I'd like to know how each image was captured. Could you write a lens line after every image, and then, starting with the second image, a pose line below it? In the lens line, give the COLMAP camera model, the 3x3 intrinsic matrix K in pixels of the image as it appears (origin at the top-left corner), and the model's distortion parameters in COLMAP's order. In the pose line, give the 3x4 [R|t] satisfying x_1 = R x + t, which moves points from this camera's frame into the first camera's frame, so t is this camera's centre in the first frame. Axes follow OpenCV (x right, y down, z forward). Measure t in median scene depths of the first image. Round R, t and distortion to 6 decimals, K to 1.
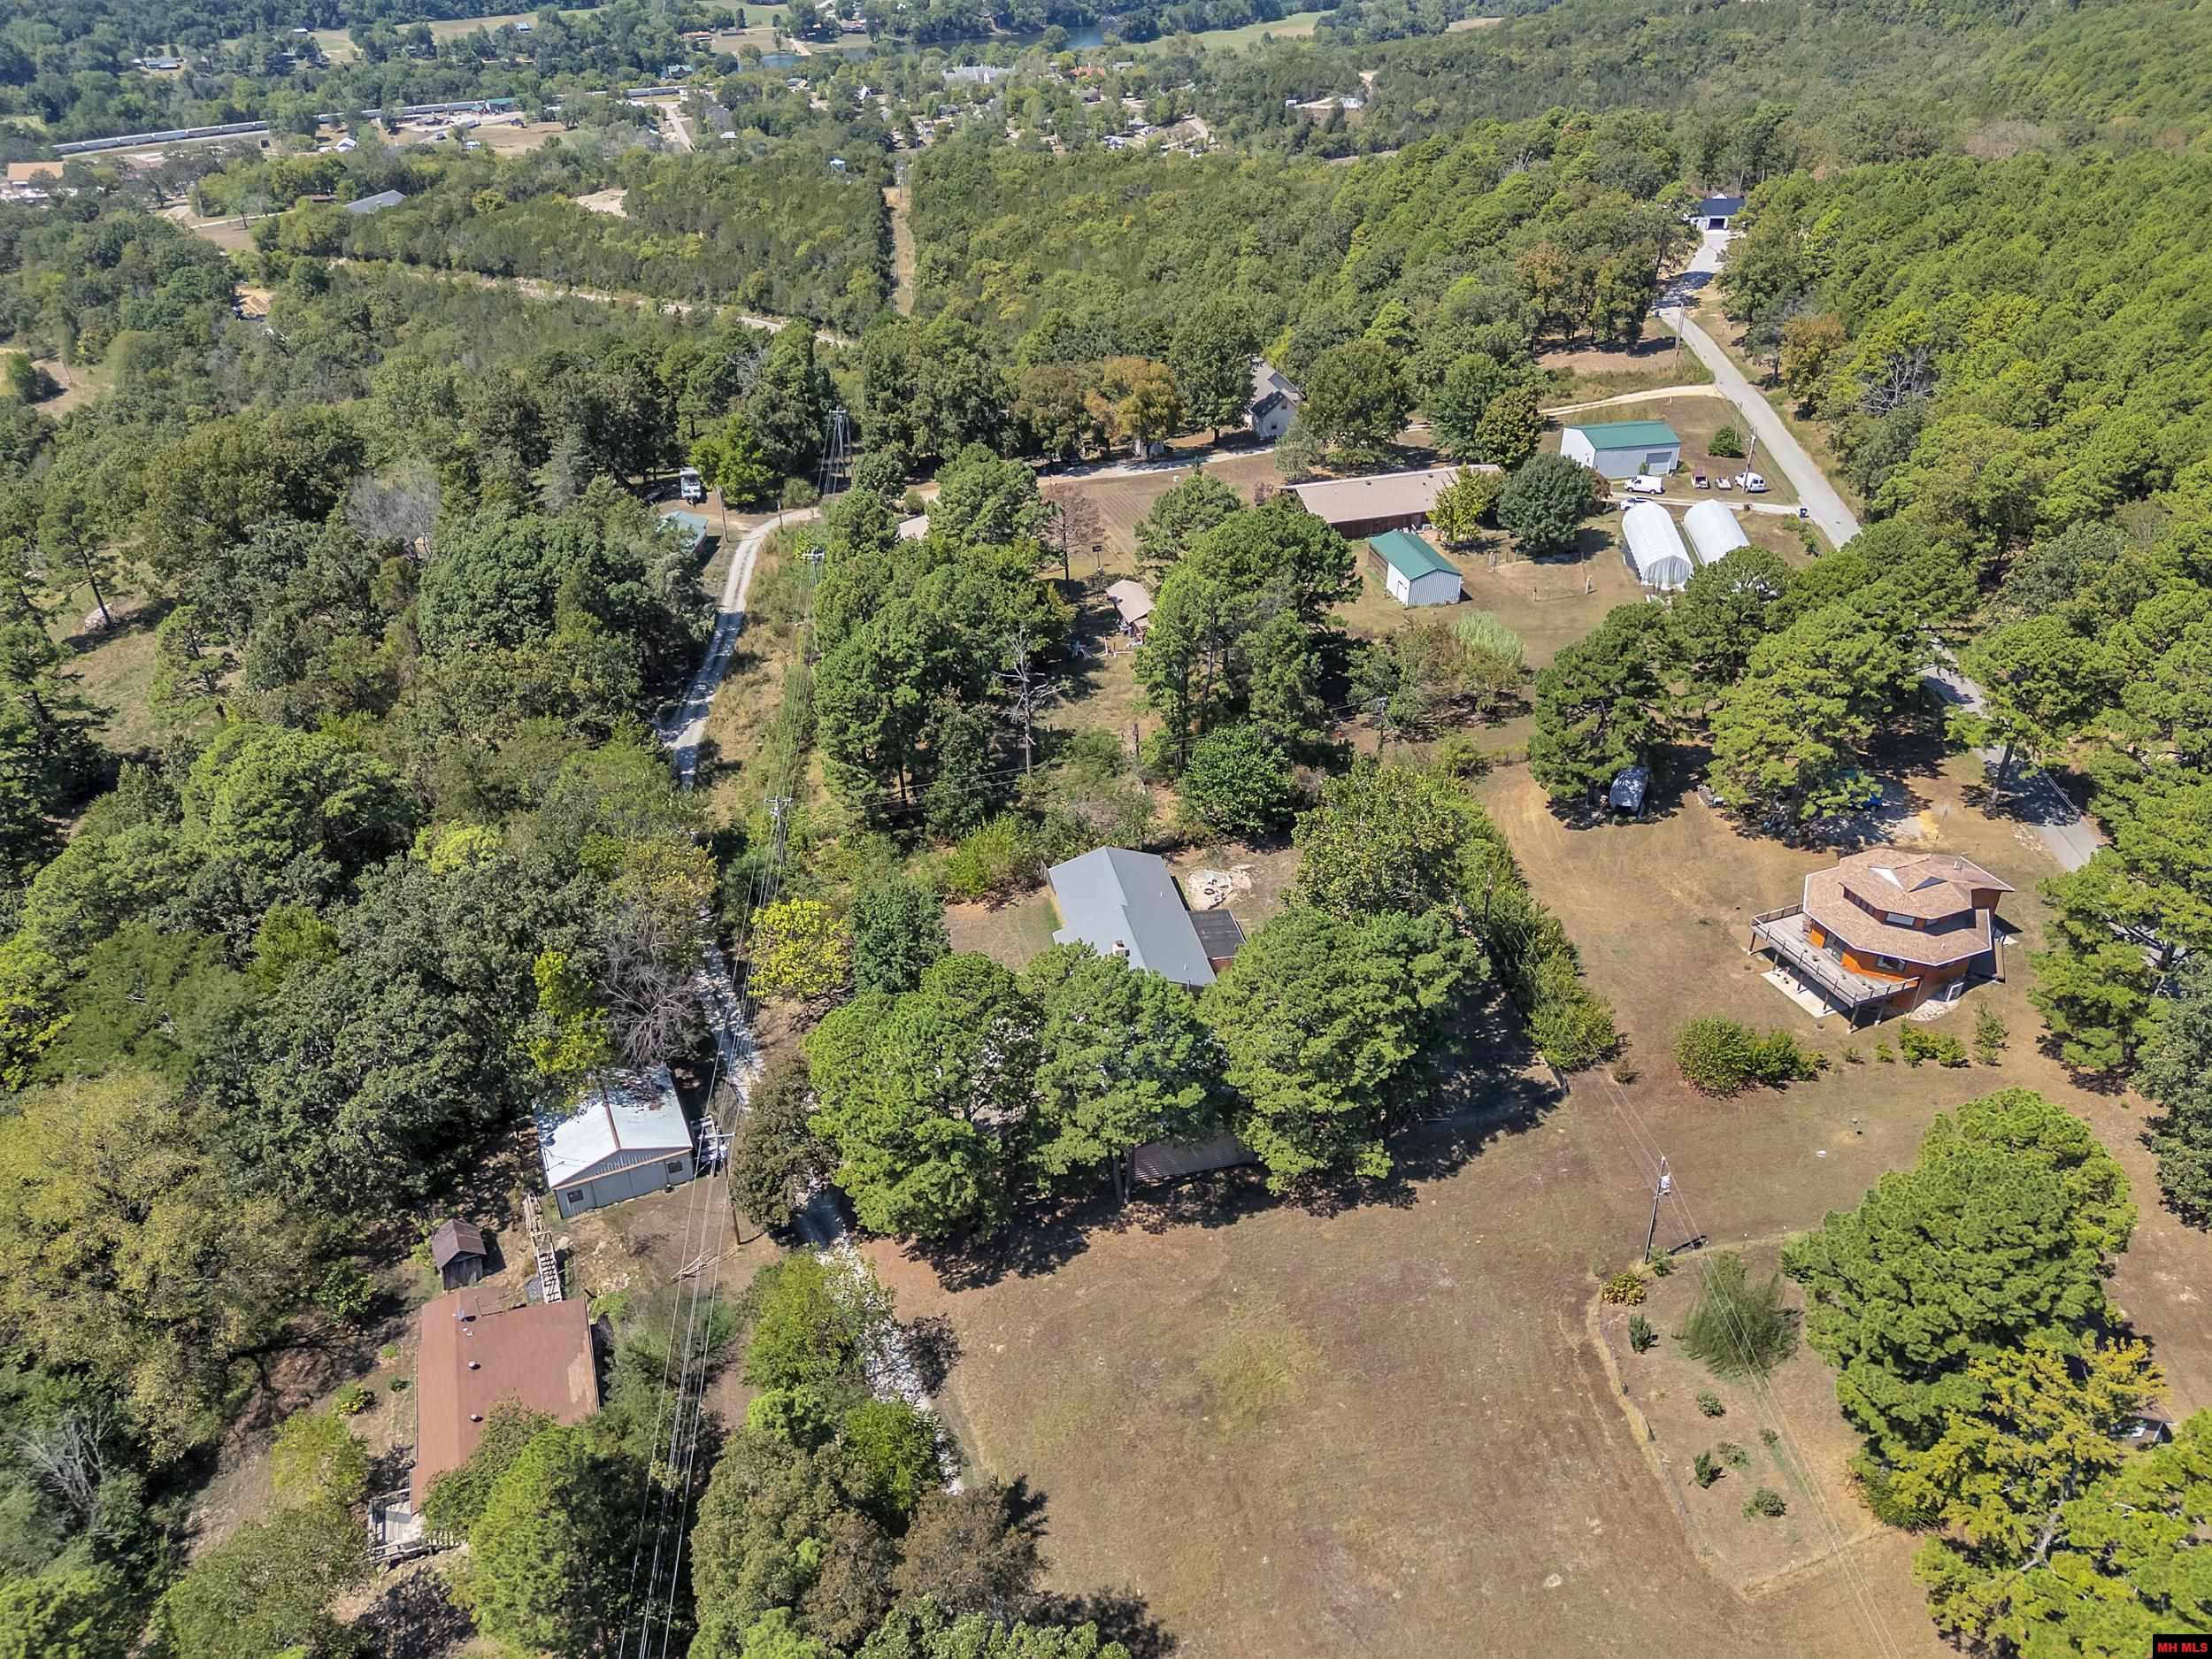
lens RADIAL K [[1673.9, 0, 1135.3], [0, 1673.9, 770.3], [0, 0, 1]] dist [0.059656, -0.046509]
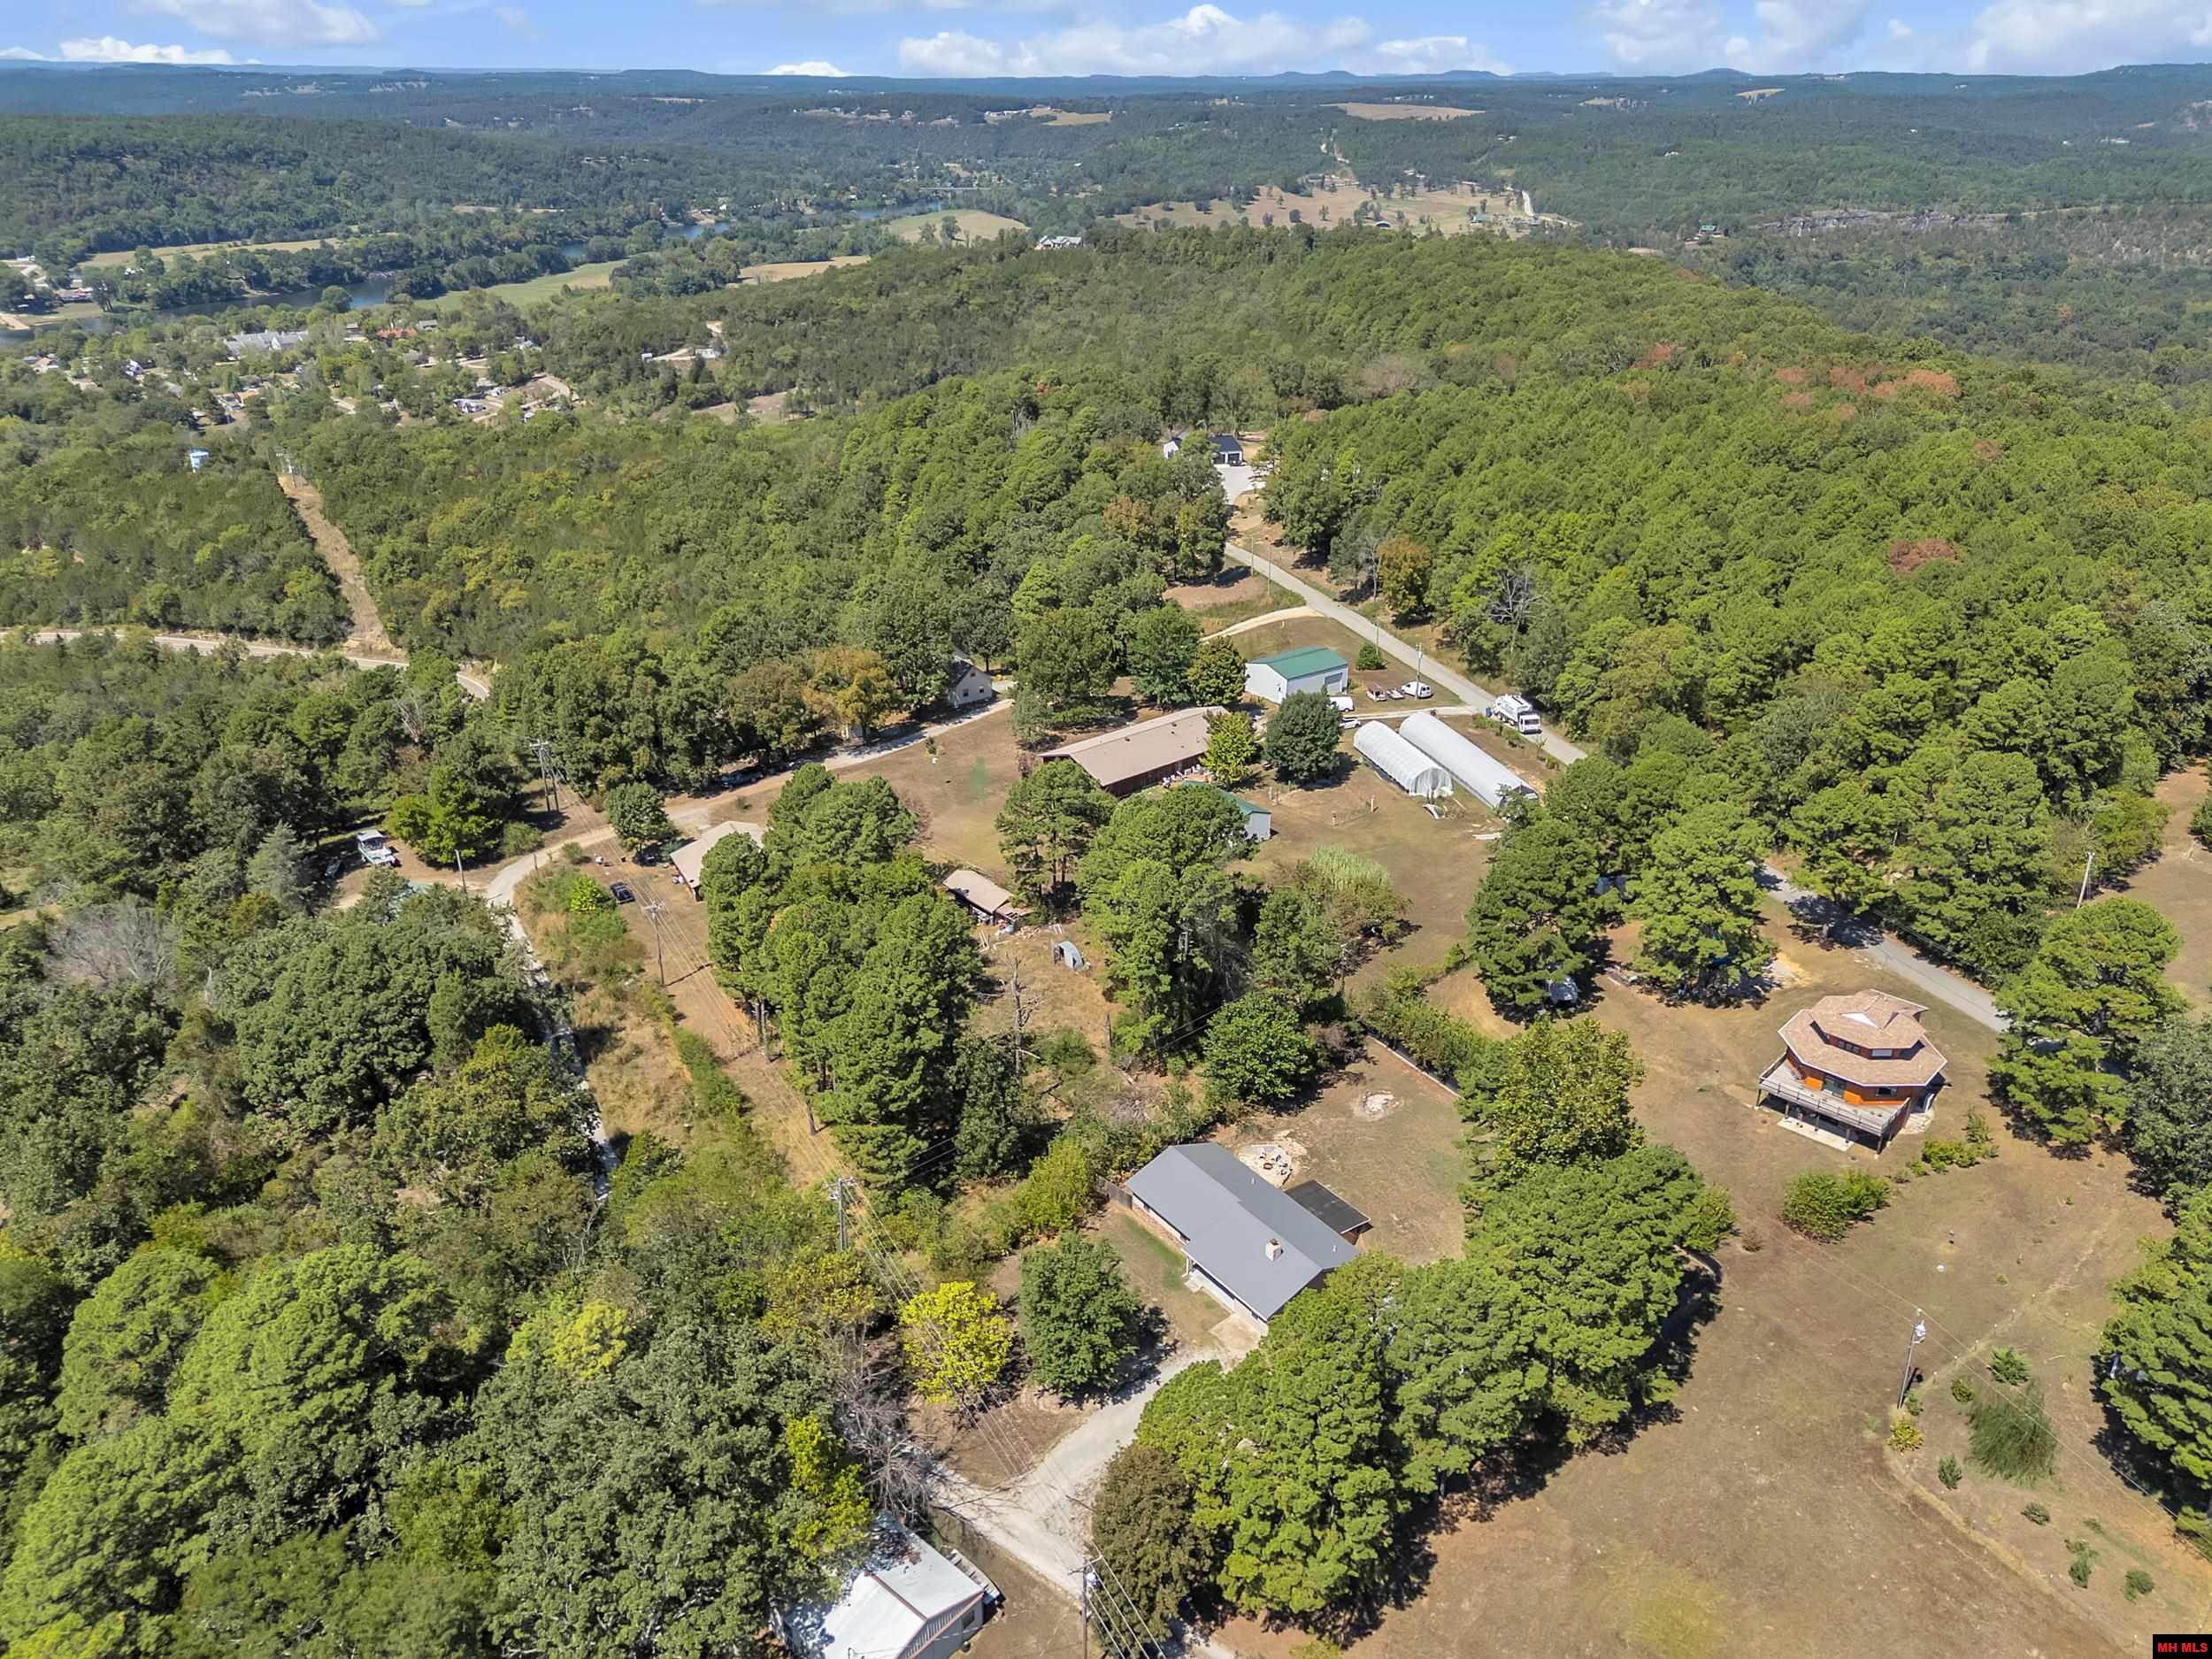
lens RADIAL K [[1673.9, 0, 1100.6], [0, 1673.9, 765.4], [0, 0, 1]] dist [0.059656, -0.046509]
pose [[0.910046, -0.153868, 0.384890, -0.335445], [0.198963, 0.976740, -0.079960, -0.087106], [-0.363634, 0.149346, 0.919492, 0.045662]]
